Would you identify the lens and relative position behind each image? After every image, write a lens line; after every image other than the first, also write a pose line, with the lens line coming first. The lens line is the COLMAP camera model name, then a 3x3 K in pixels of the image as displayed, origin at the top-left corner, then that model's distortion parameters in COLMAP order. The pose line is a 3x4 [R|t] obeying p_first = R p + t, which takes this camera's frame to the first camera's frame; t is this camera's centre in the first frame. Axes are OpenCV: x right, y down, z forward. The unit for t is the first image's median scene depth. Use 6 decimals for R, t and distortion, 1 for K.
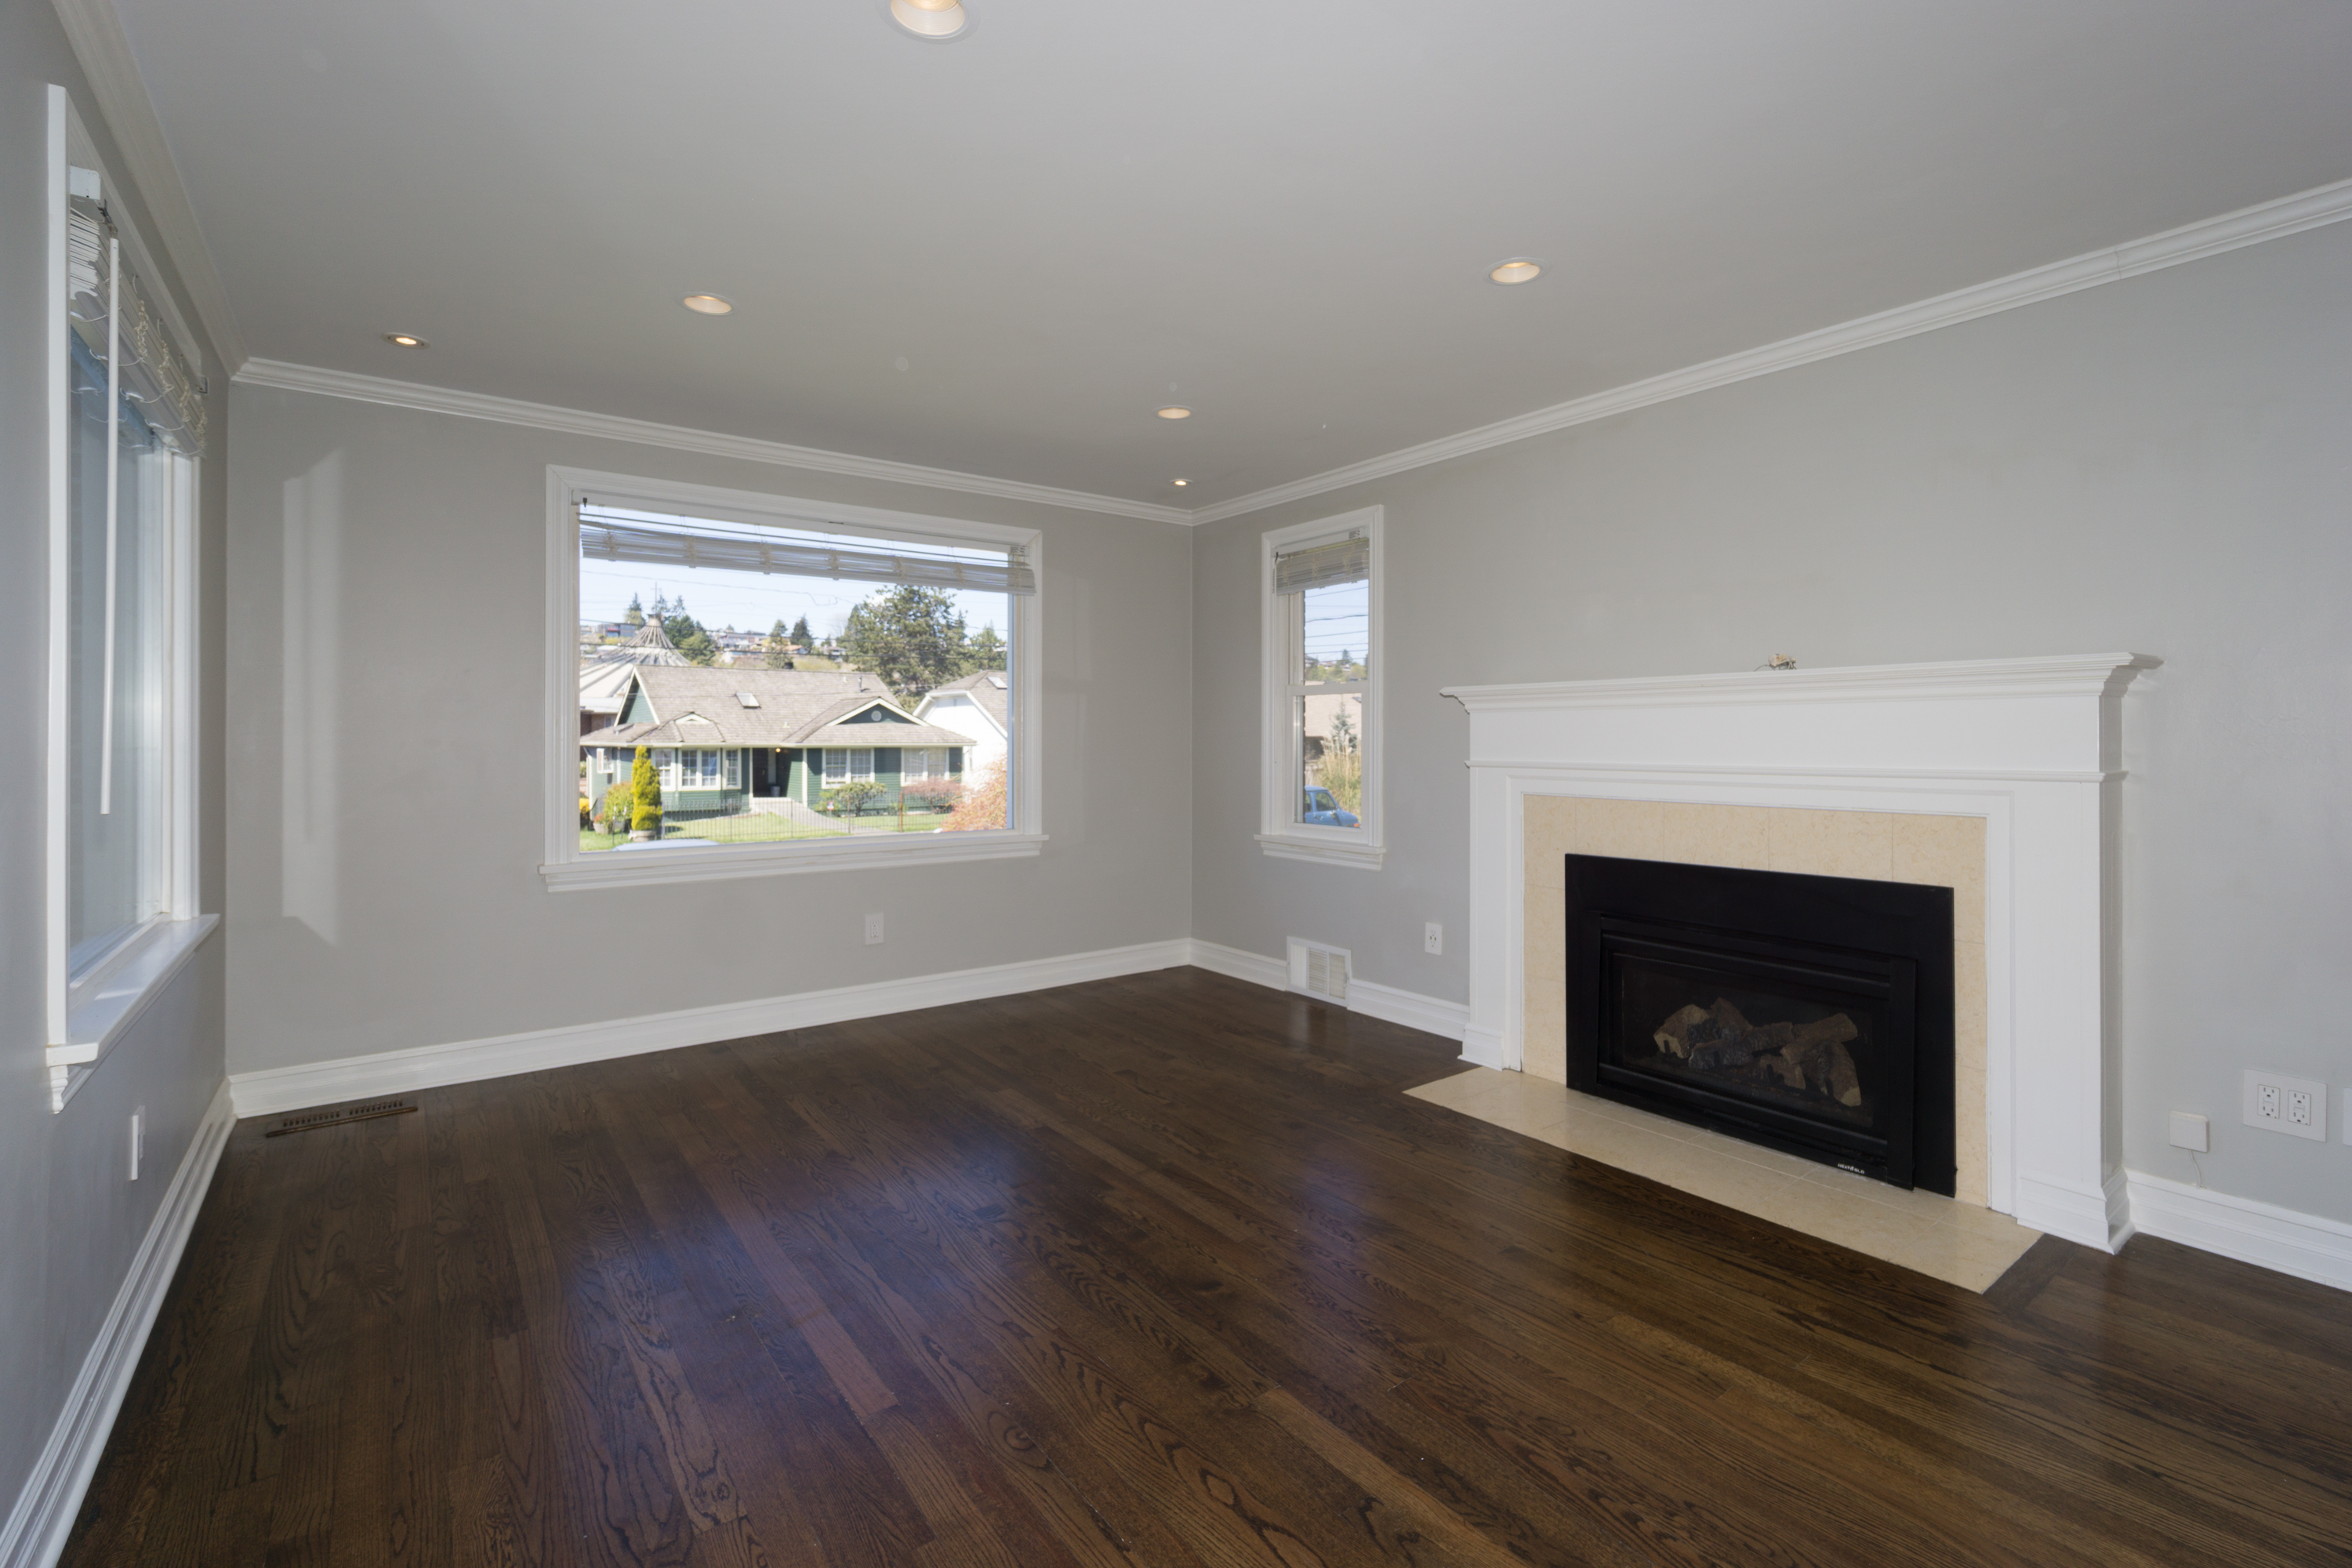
lens RADIAL K [[1062.2, 0, 1182.8], [0, 1062.2, 741.9], [0, 0, 1]] dist [-0.004736, 0.001420]
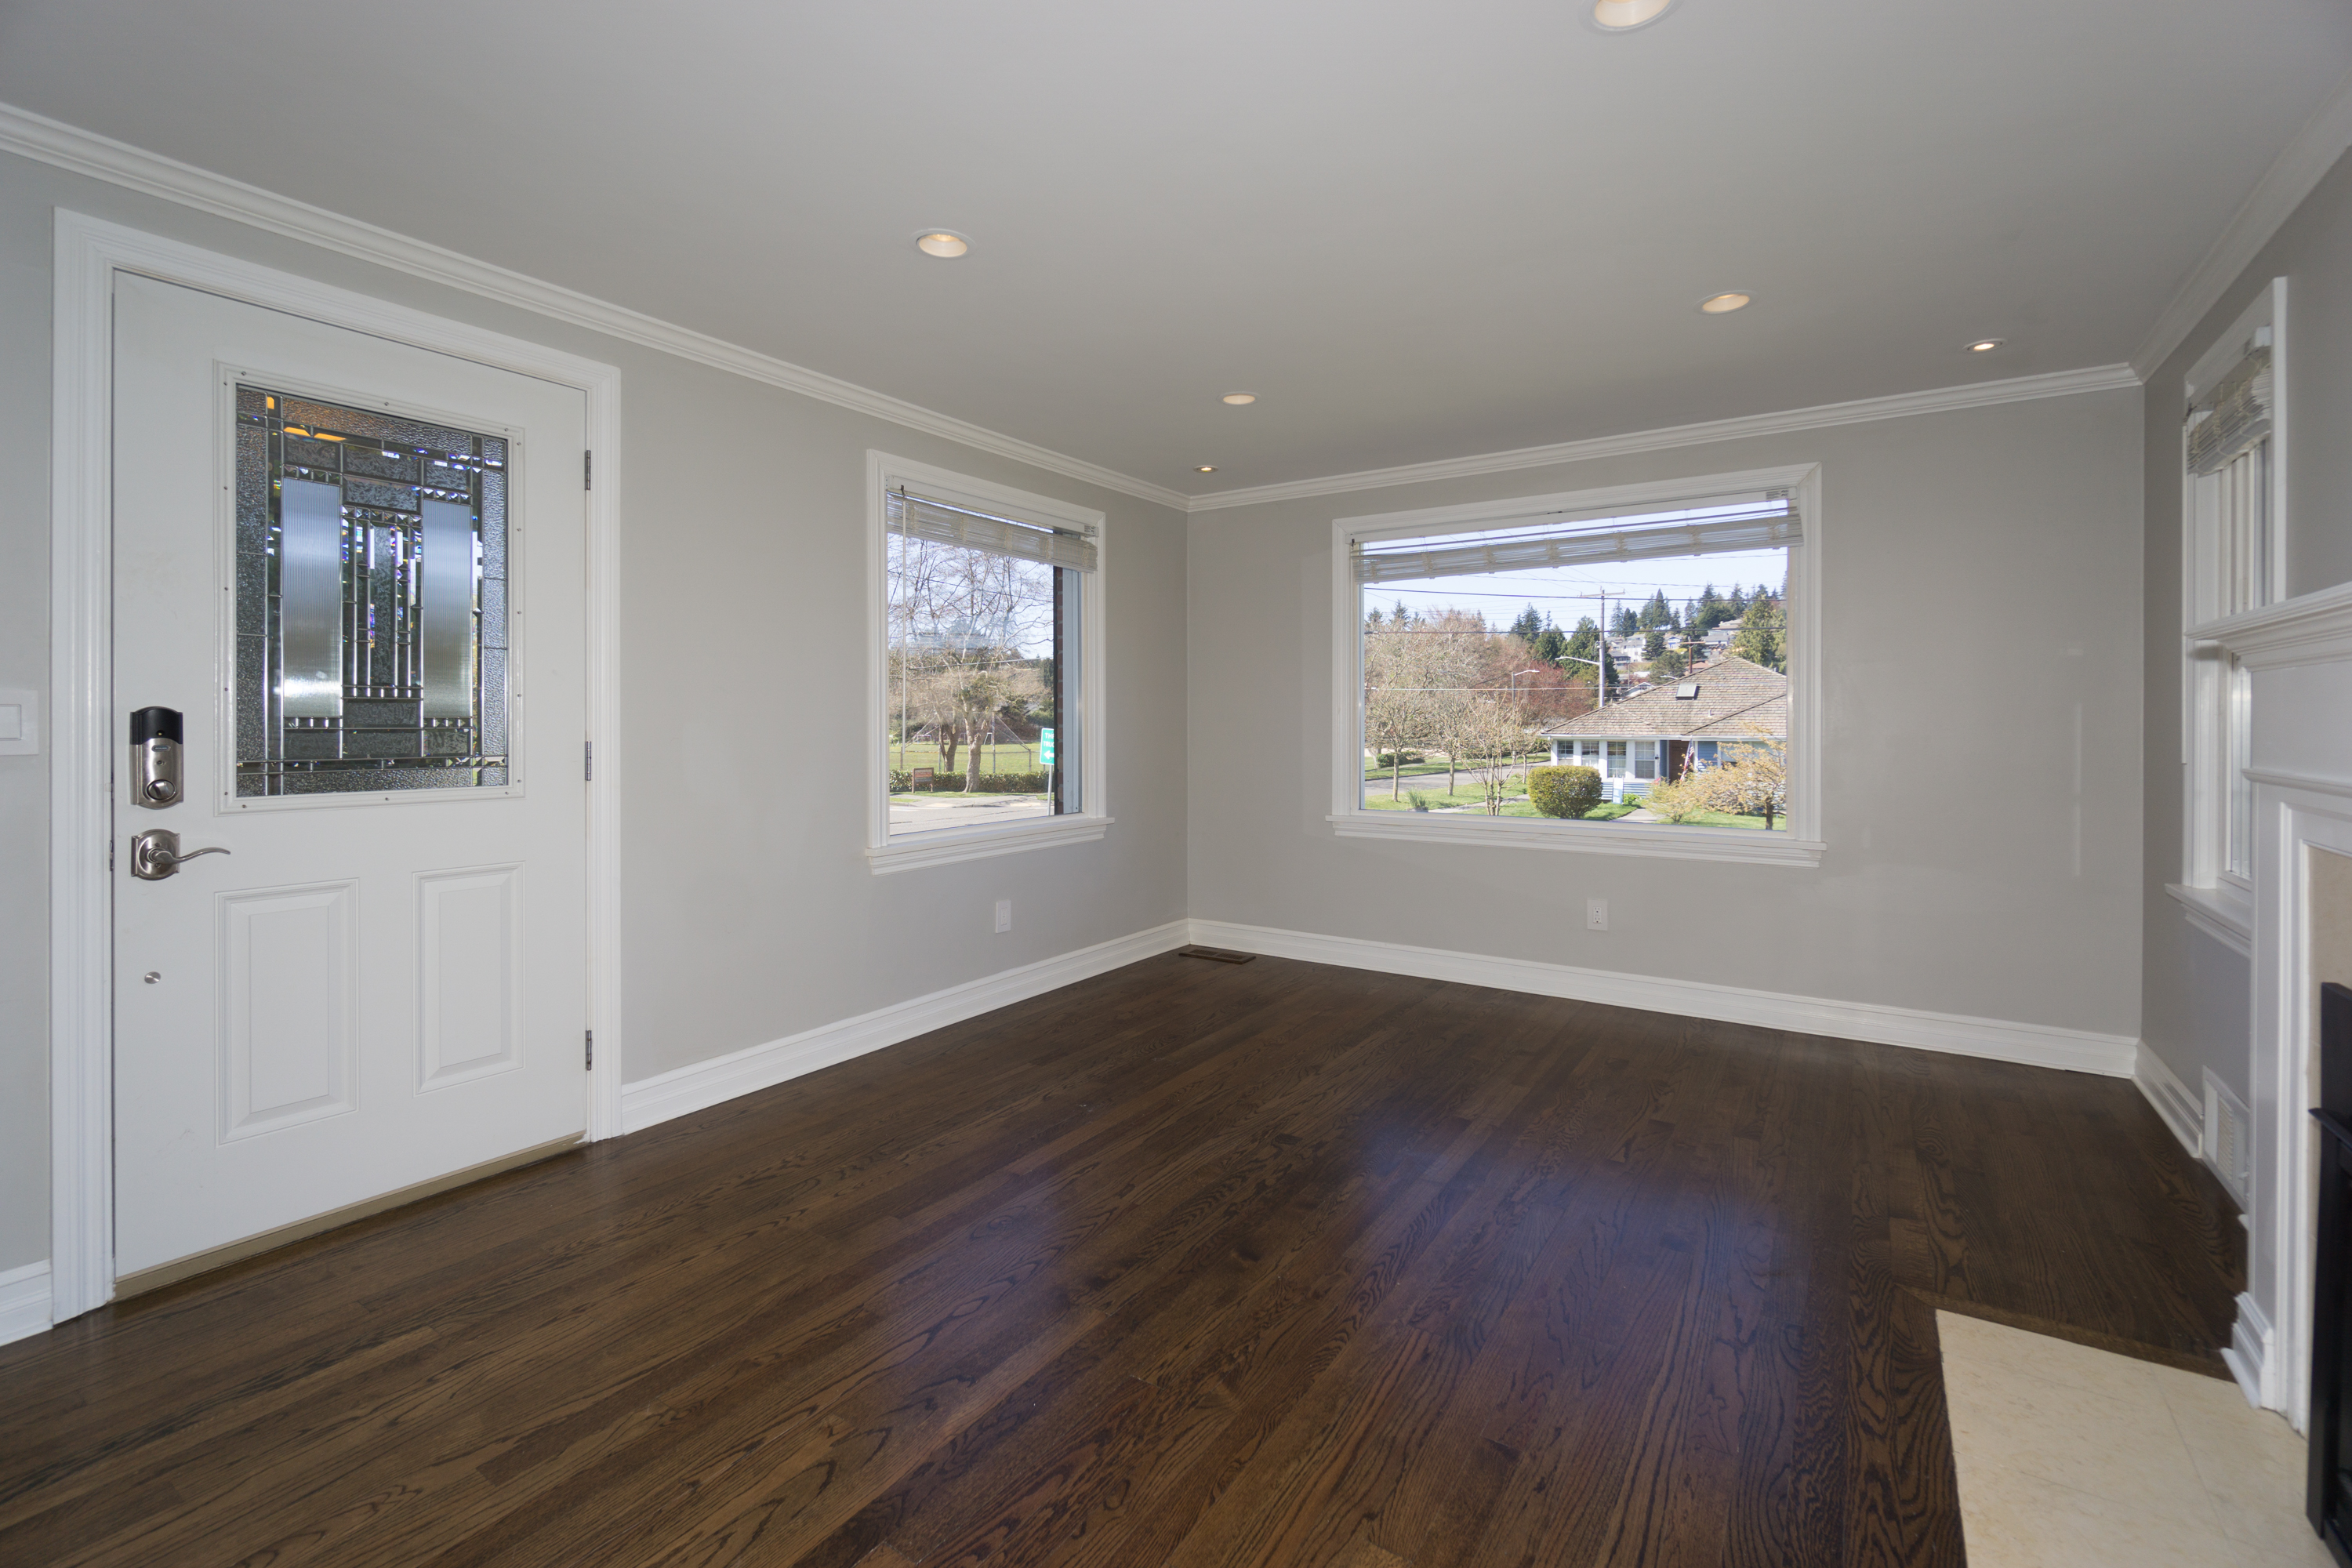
lens RADIAL K [[1062.2, 0, 1210.1], [0, 1062.2, 731.7], [0, 0, 1]] dist [-0.004736, 0.001420]
pose [[0.319348, 0.009346, -0.947592, 0.897670], [-0.005262, 0.999953, 0.008089, -0.000709], [0.947623, 0.002403, 0.319382, 0.583271]]
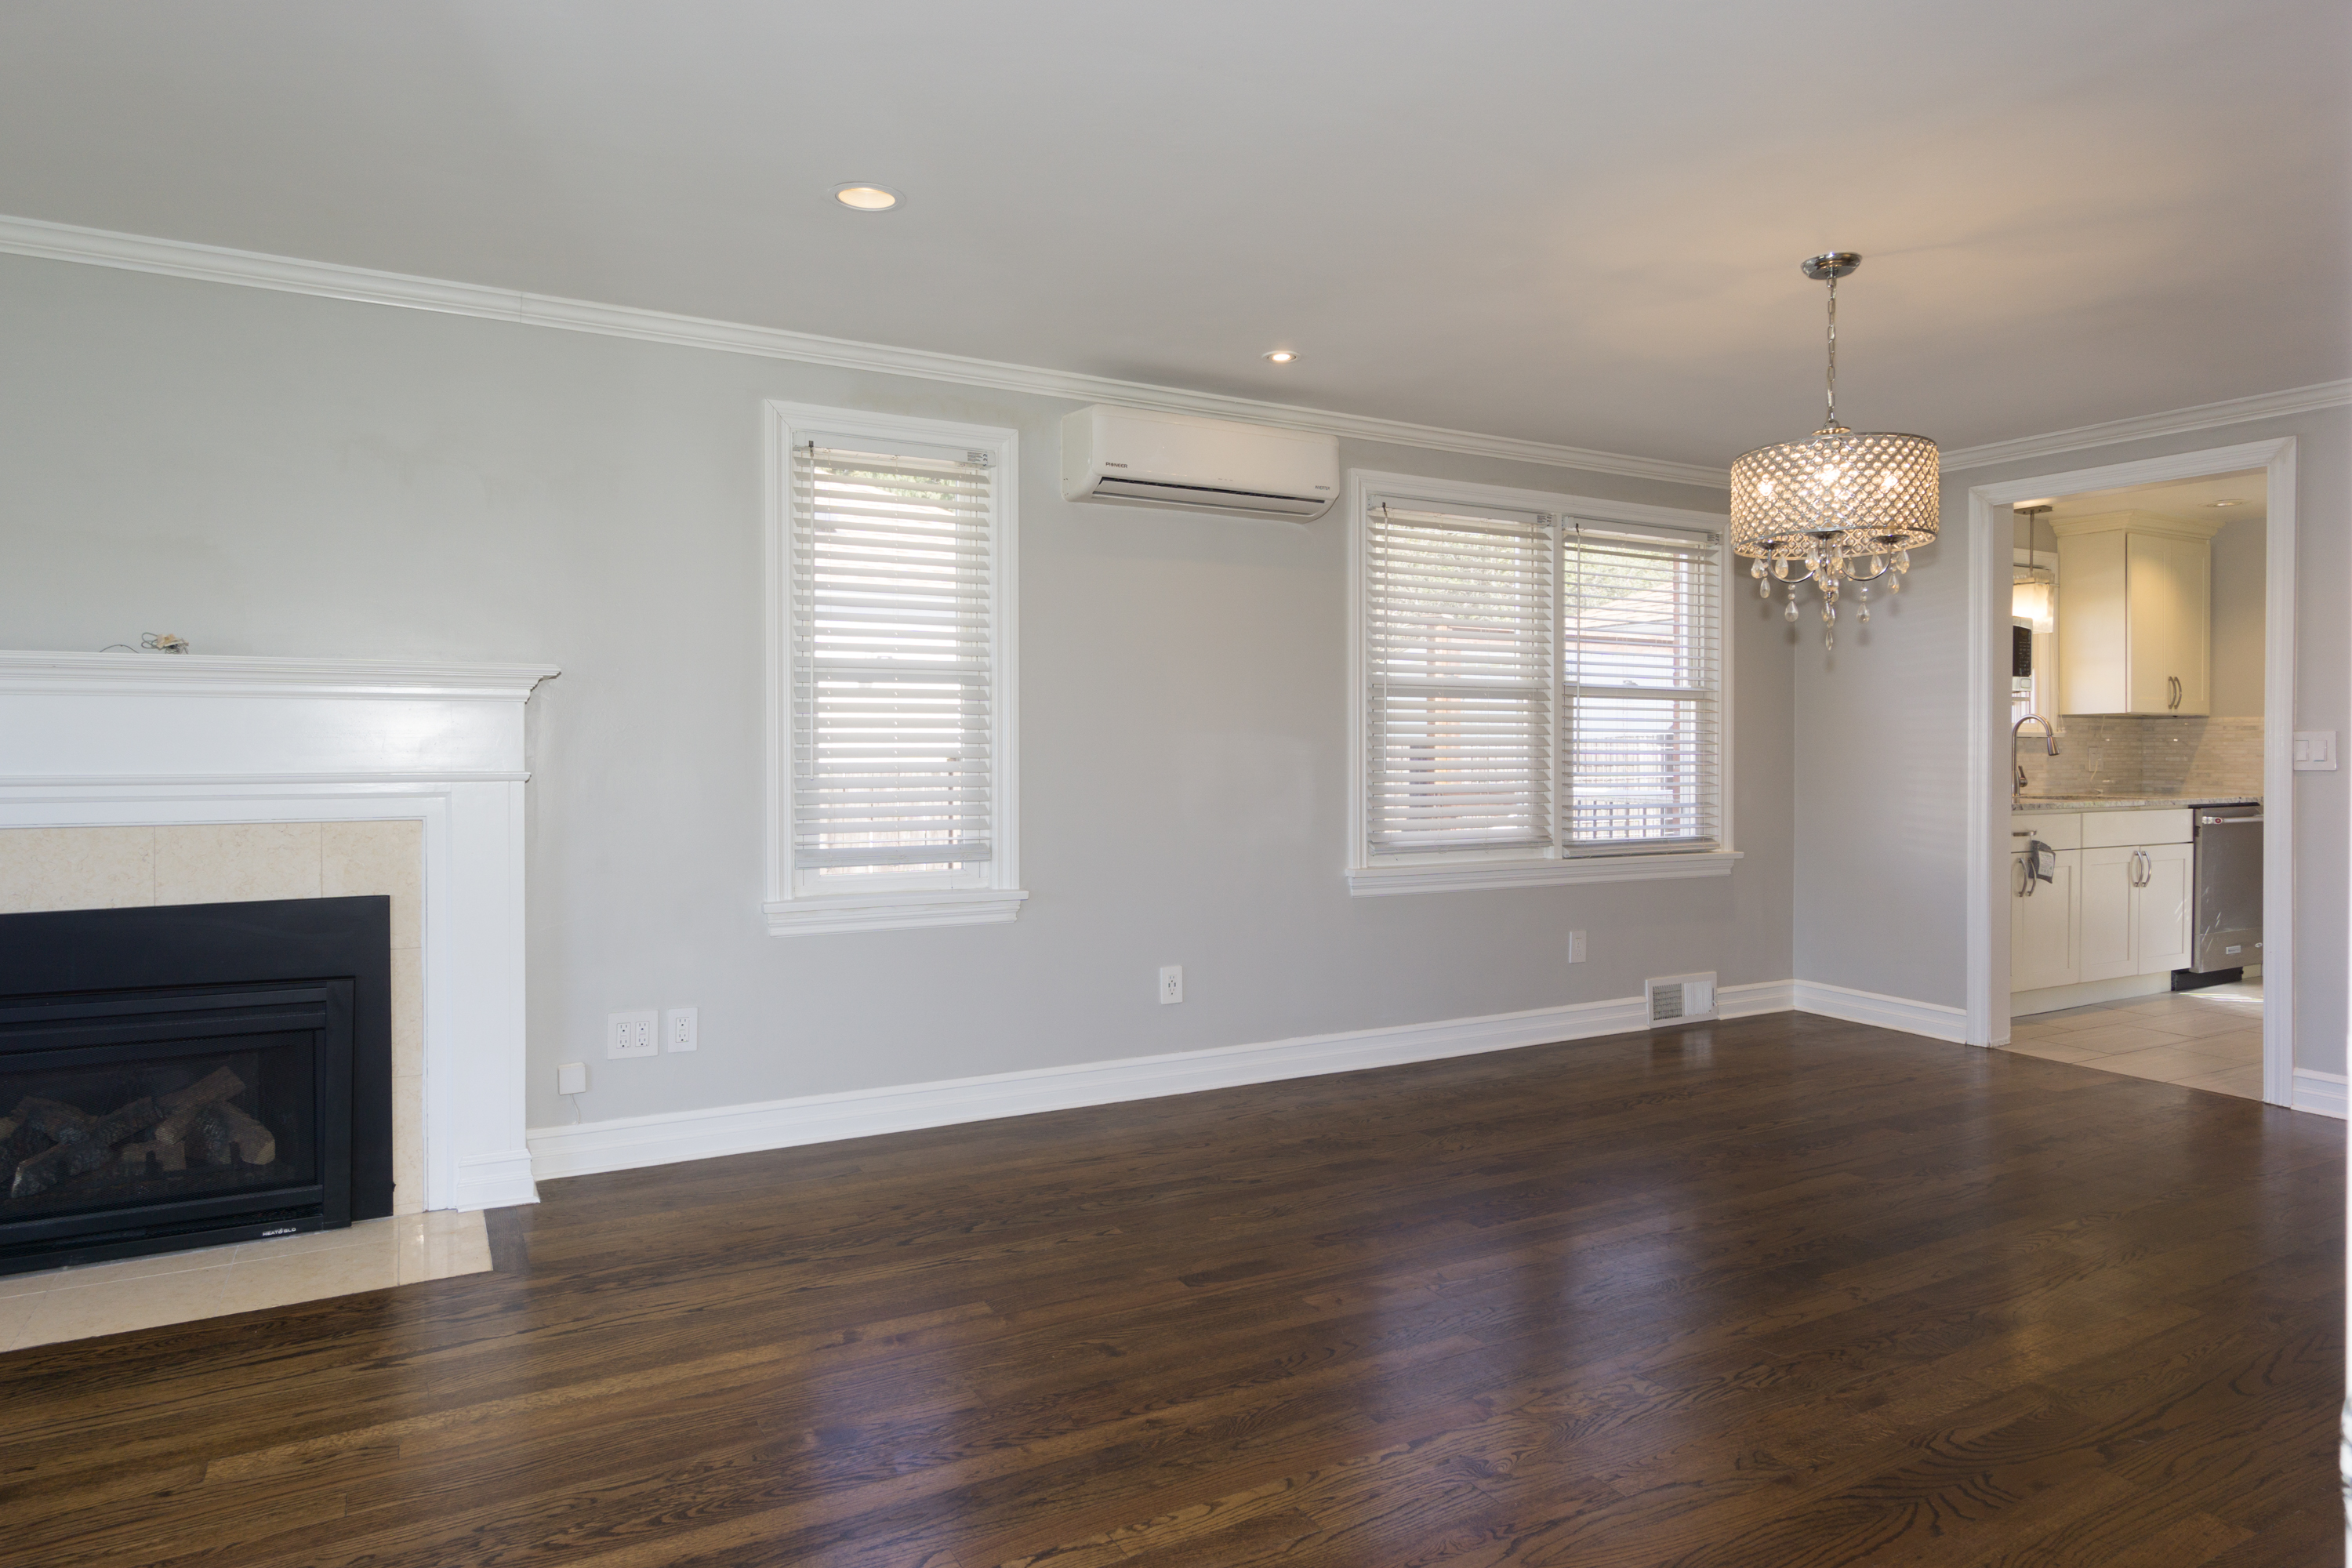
lens RADIAL K [[1307.8, 0, 1174.1], [0, 1307.8, 761.1], [0, 0, 1]] dist [0.000389, -0.000690]
pose [[0.151706, -0.003409, 0.988420, -0.378480], [0.000494, 0.999994, 0.003373, 0.013619], [-0.988426, -0.000023, 0.151707, 0.126786]]
